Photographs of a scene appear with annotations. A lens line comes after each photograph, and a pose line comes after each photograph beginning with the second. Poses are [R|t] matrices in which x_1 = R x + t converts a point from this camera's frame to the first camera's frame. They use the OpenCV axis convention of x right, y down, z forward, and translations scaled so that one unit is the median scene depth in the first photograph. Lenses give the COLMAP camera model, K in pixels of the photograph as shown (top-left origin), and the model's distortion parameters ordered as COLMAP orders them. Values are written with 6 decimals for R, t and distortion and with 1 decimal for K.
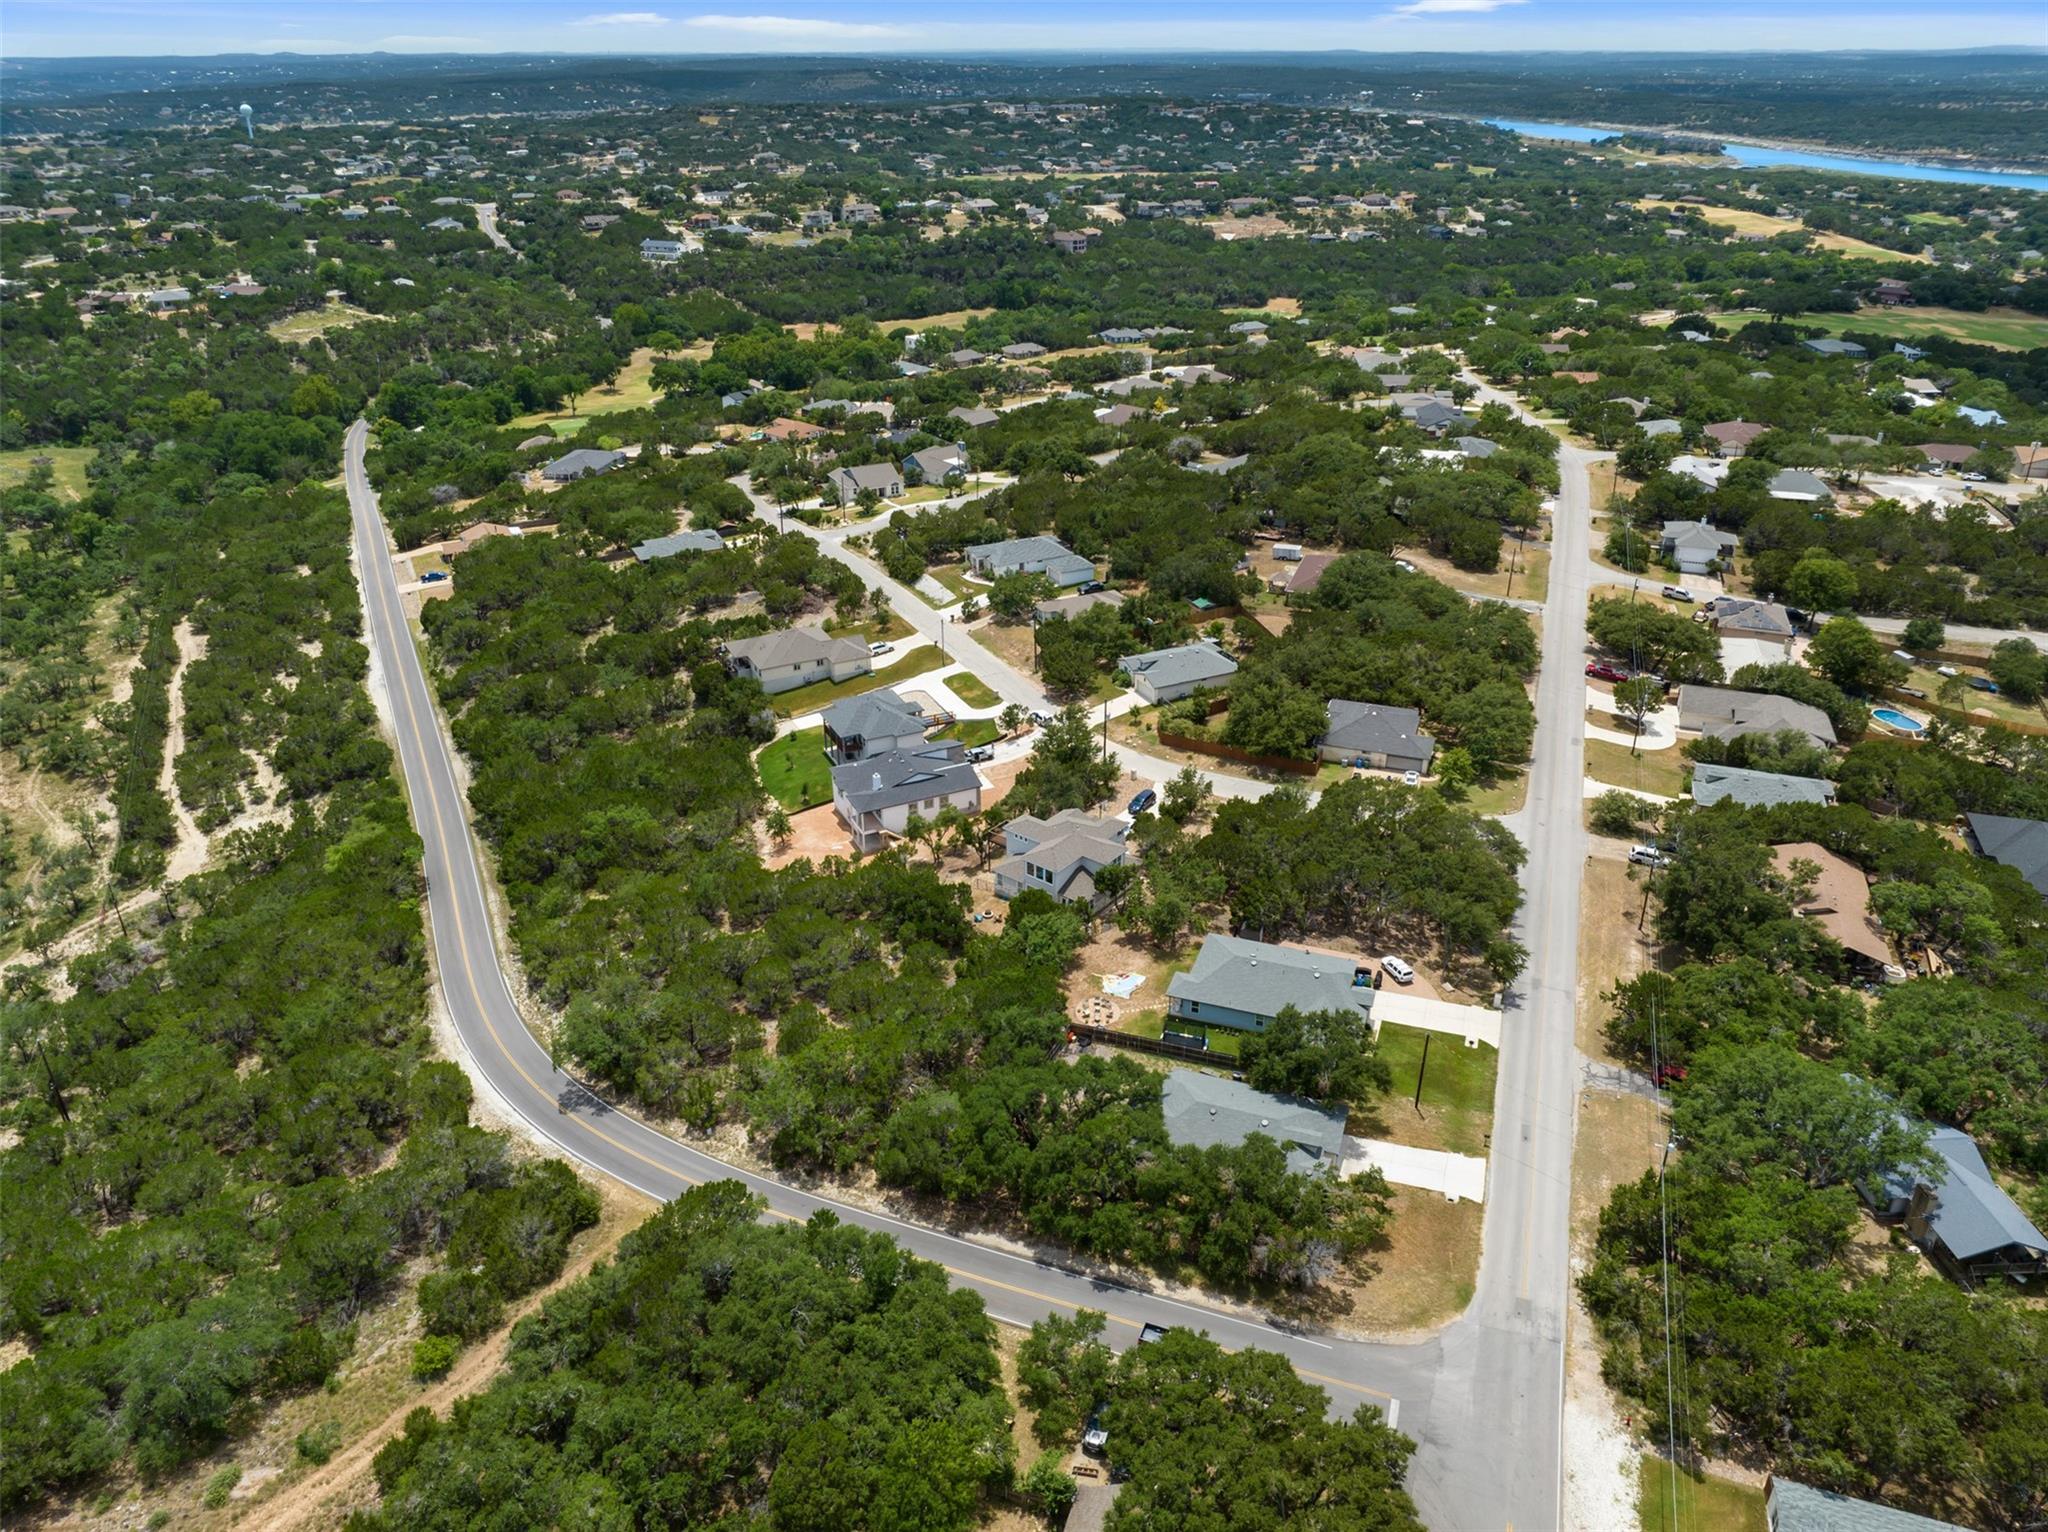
lens RADIAL K [[1437.4, 0, 1030.0], [0, 1437.4, 745.6], [0, 0, 1]] dist [-0.058516, 0.031202]
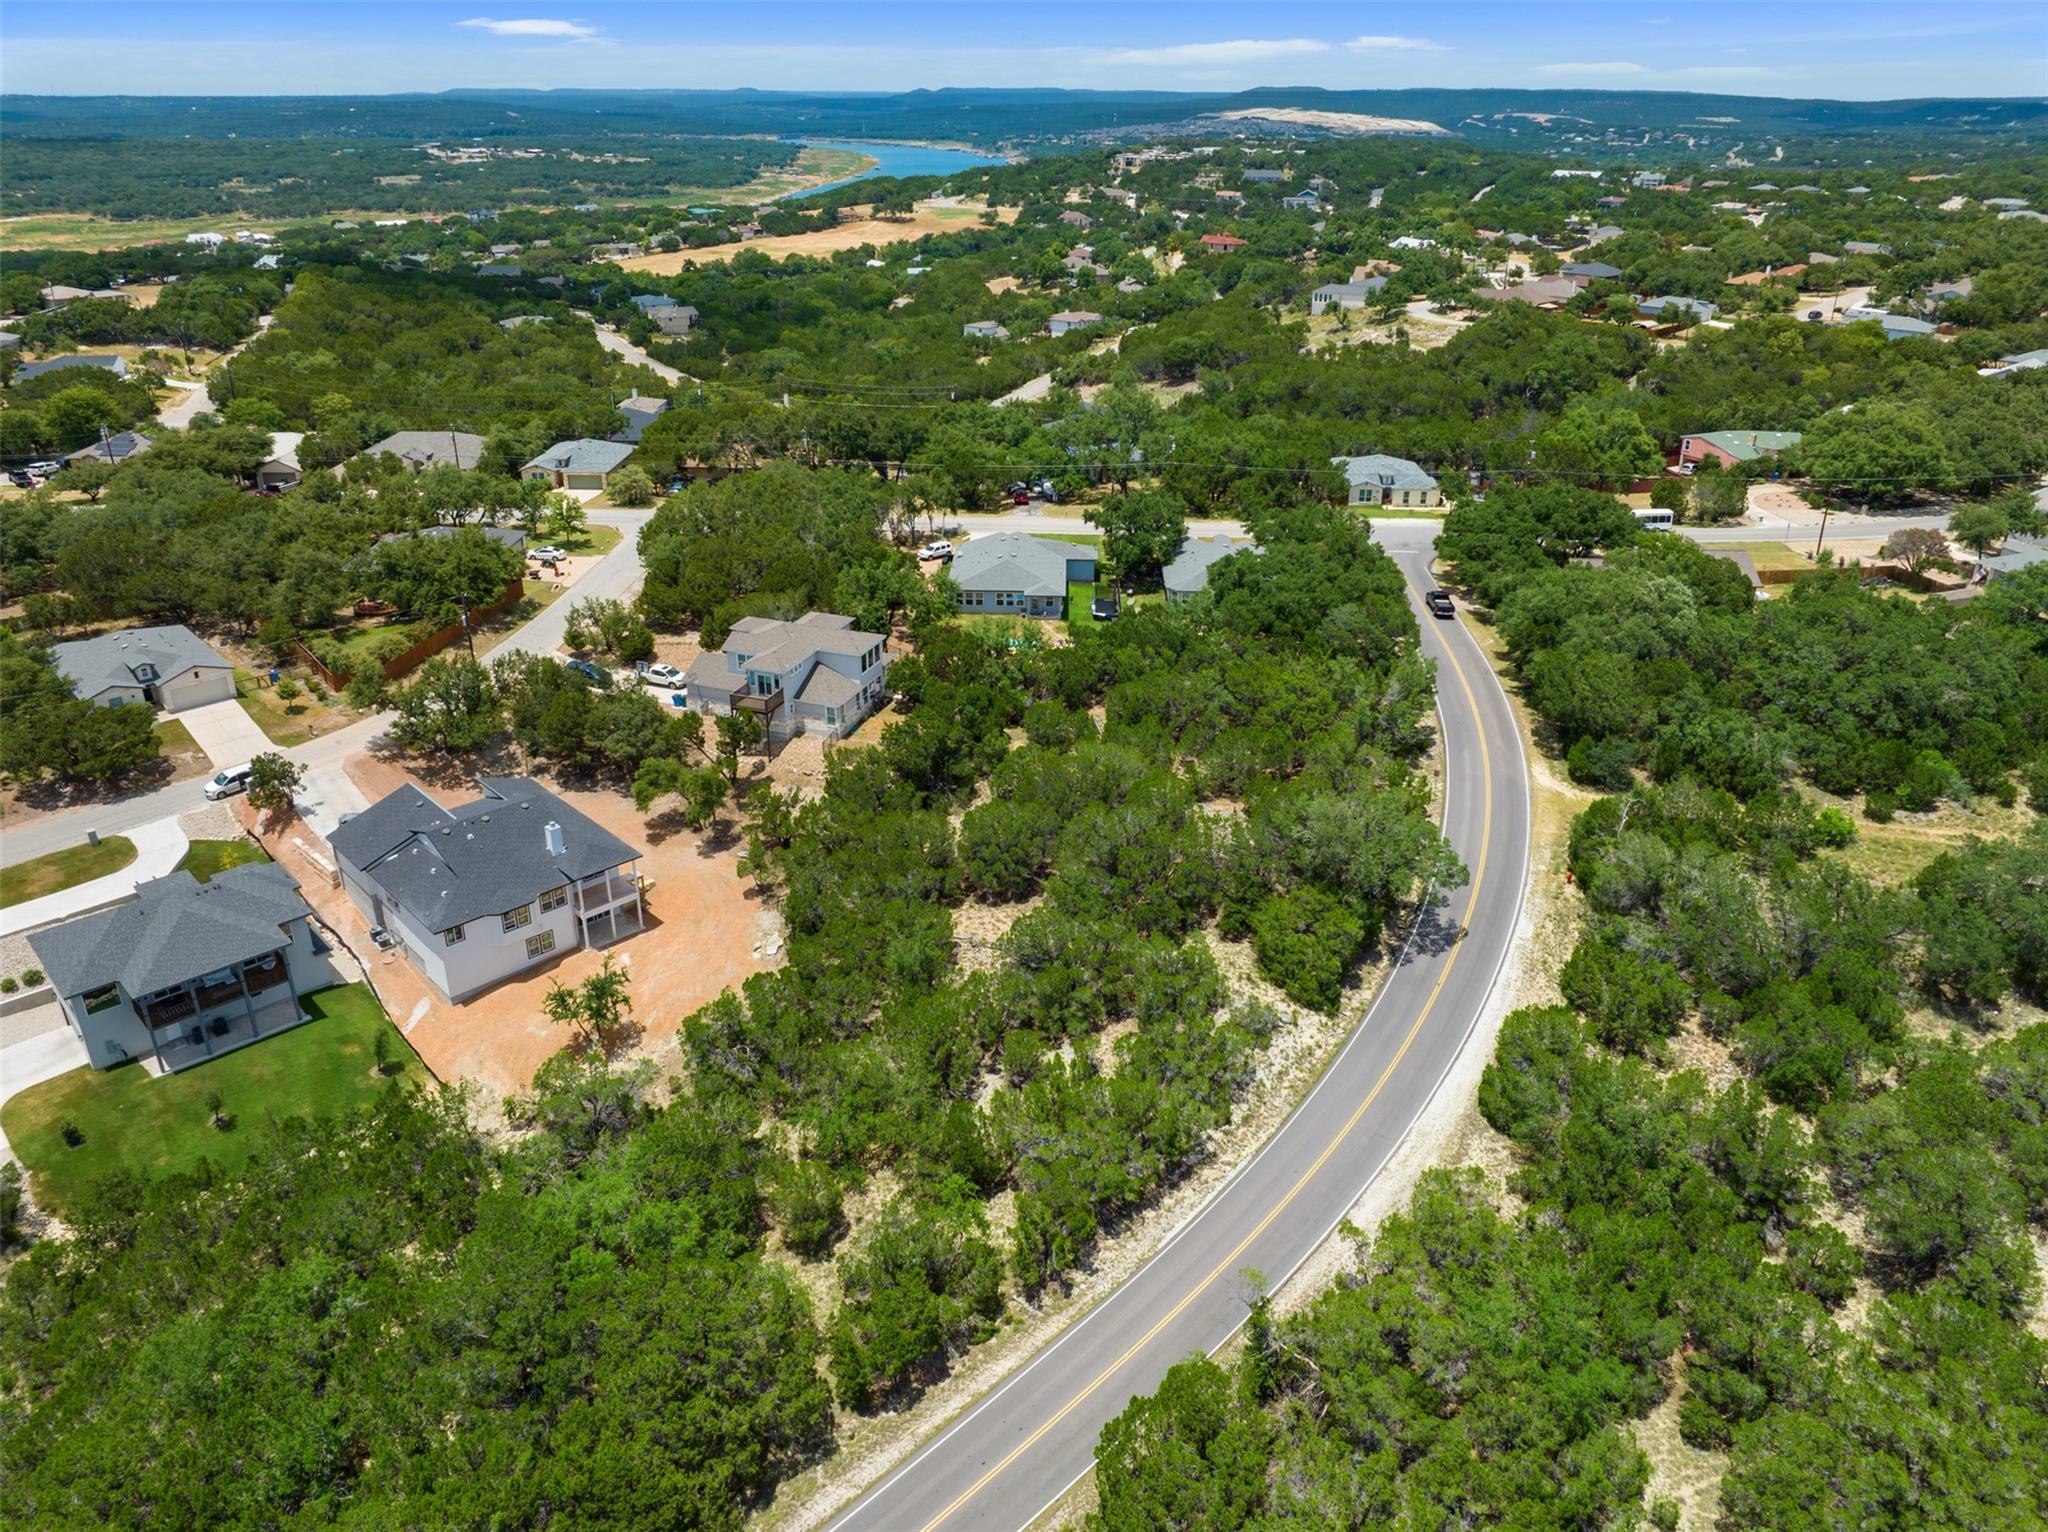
lens RADIAL K [[1450.8, 0, 1027.8], [0, 1450.8, 744.3], [0, 0, 1]] dist [-0.045655, 0.009640]
pose [[-0.315535, -0.385836, 0.866930, -0.435576], [0.409648, 0.768697, 0.491216, -0.137354], [-0.855936, 0.510132, -0.084494, 0.610883]]
